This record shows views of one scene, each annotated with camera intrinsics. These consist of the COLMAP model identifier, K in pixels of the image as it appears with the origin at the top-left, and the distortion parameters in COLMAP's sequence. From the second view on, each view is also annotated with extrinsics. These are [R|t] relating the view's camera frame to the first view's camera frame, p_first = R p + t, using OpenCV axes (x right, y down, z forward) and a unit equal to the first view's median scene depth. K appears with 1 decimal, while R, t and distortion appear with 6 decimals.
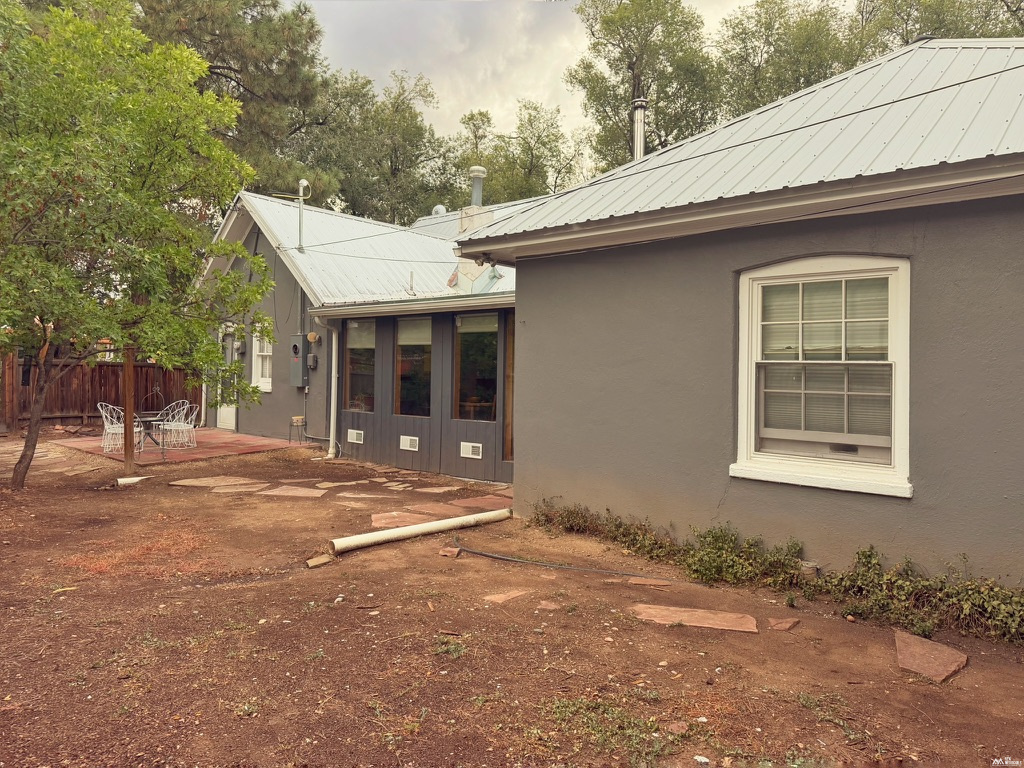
lens RADIAL K [[725.9, 0, 512.0], [0, 725.9, 384.0], [0, 0, 1]] dist [-0.099175, 0.001366]
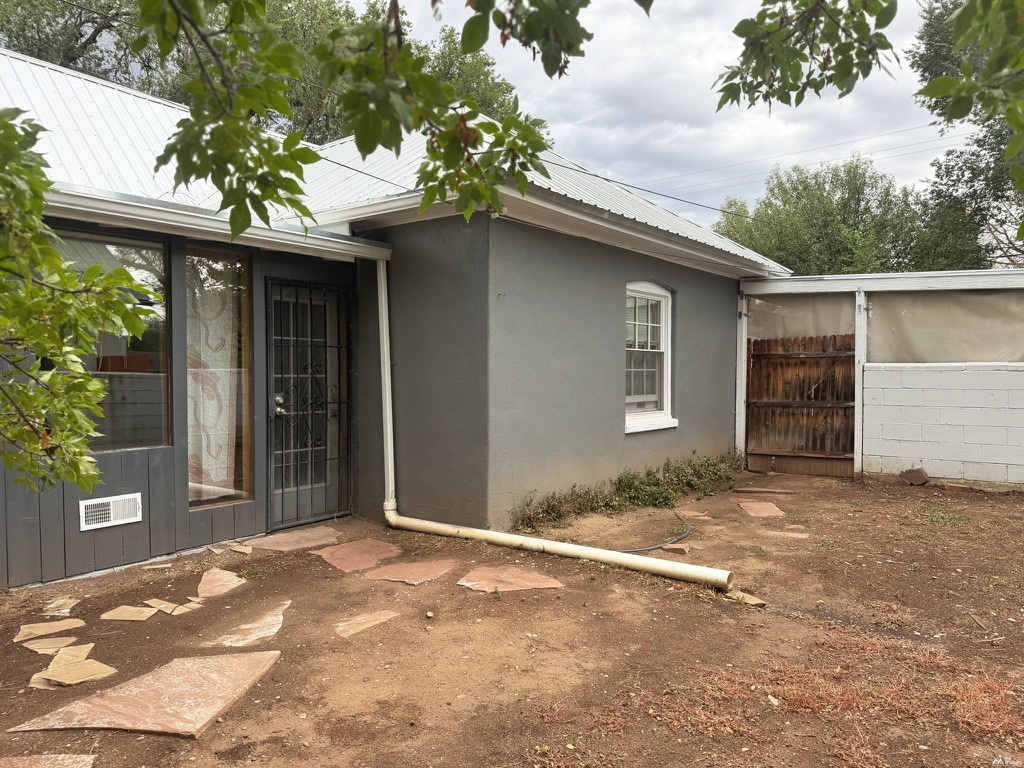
lens RADIAL K [[725.9, 0, 512.0], [0, 725.9, 384.0], [0, 0, 1]] dist [-0.099175, 0.001366]
pose [[-0.120322, -0.041231, 0.991878, -1.086062], [0.008379, 0.999059, 0.042546, -0.025316], [-0.992700, 0.013430, -0.119863, 1.483841]]
